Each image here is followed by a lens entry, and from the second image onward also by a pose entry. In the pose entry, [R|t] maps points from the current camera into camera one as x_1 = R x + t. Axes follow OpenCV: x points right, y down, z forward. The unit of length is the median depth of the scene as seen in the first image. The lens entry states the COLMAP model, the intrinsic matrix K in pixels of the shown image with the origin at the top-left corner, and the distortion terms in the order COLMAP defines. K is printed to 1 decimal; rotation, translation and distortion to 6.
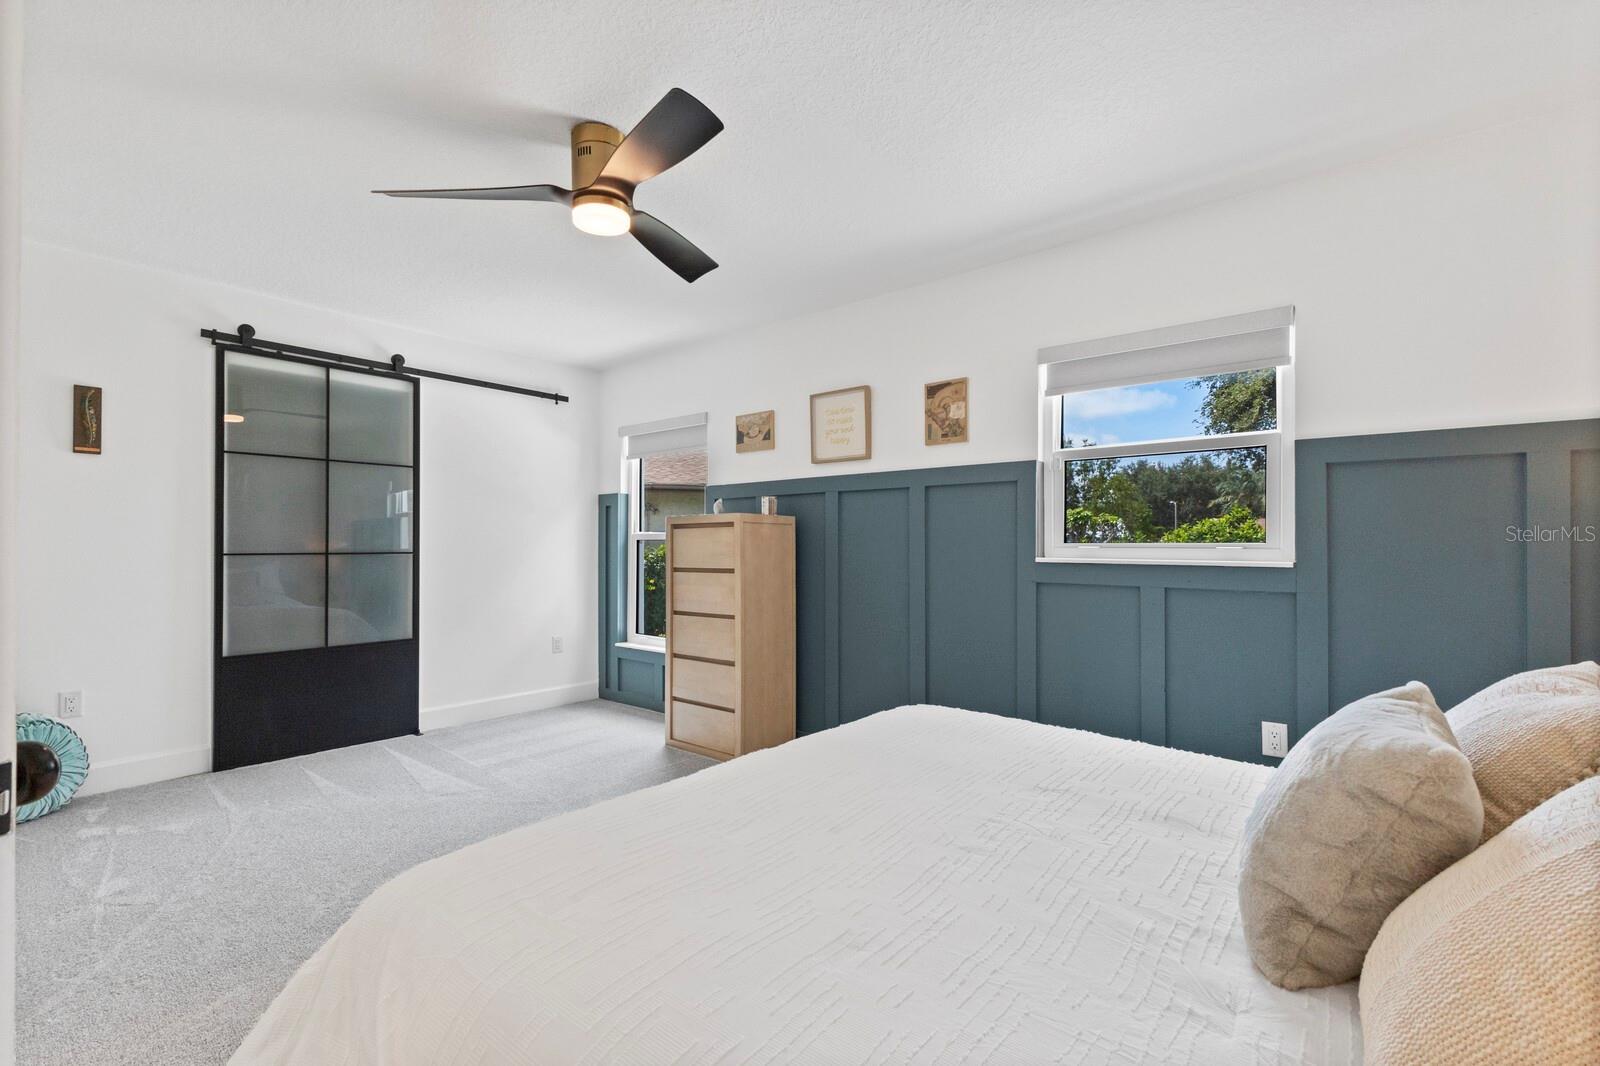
lens RADIAL K [[687.5, 0, 803.3], [0, 687.5, 535.4], [0, 0, 1]] dist [-0.000029, -0.000086]
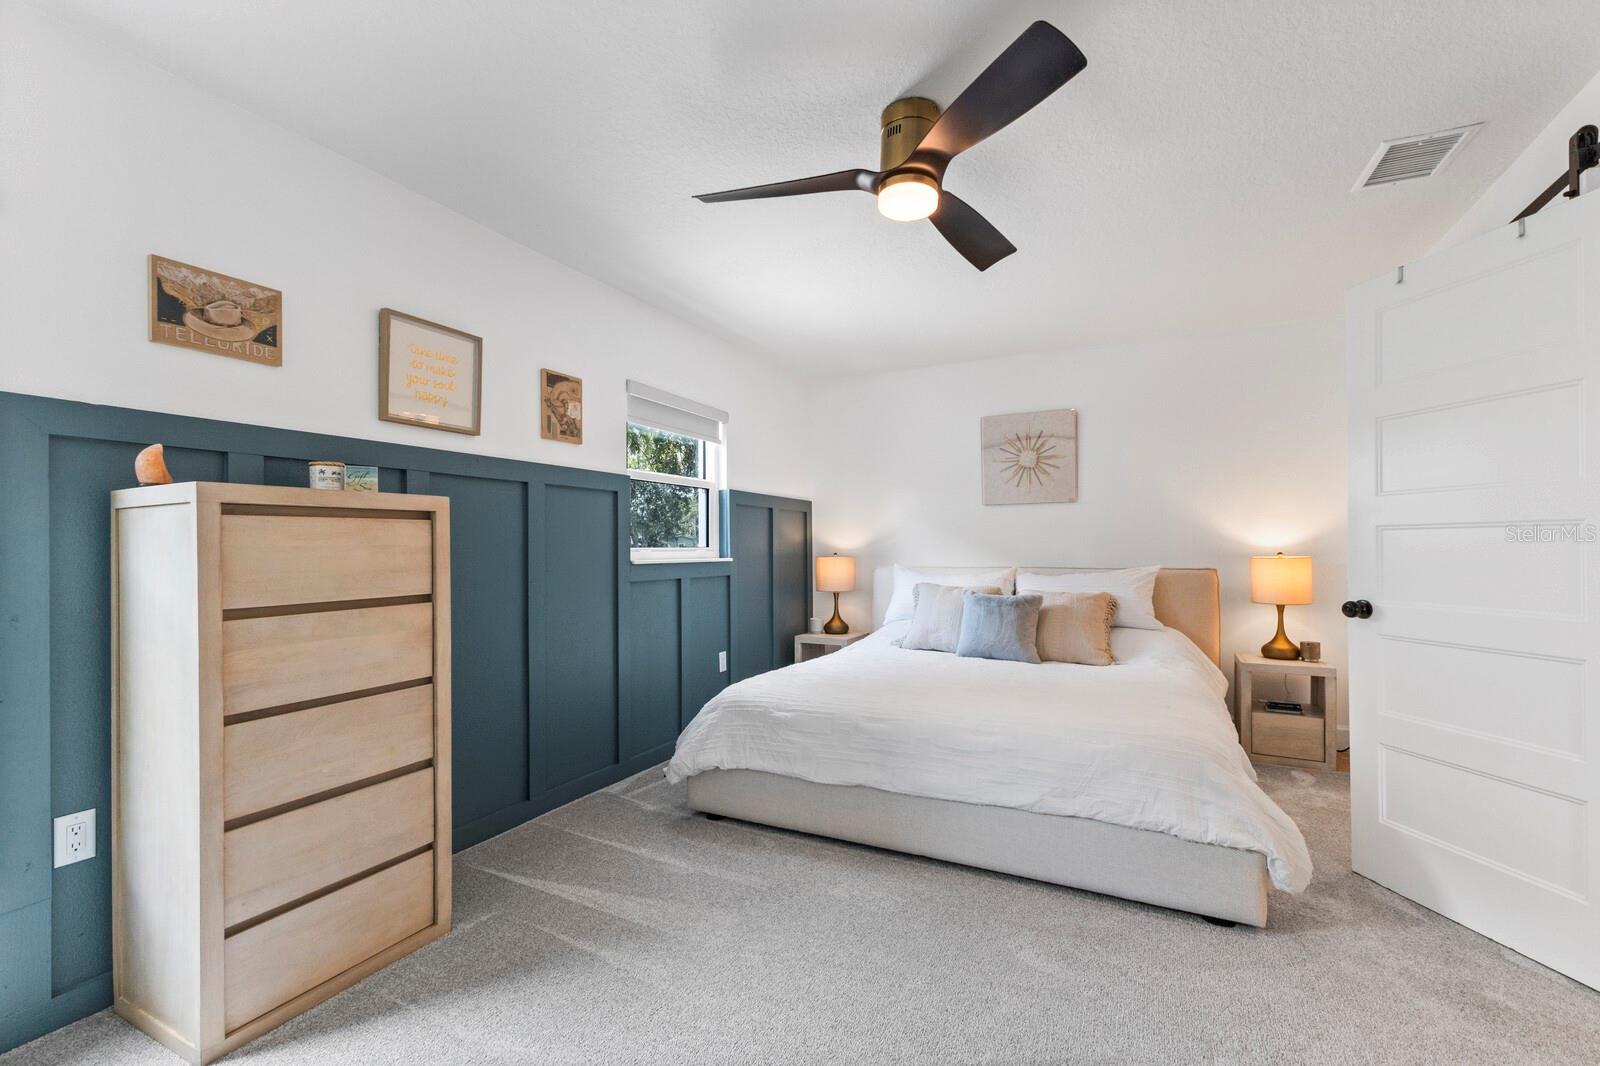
lens RADIAL K [[687.5, 0, 802.5], [0, 687.5, 543.8], [0, 0, 1]] dist [-0.000029, -0.000086]
pose [[-0.217737, 0.005311, 0.975993, -0.746186], [-0.009054, 0.999931, -0.007461, 0.008400], [-0.975965, -0.010461, -0.217674, 0.859199]]
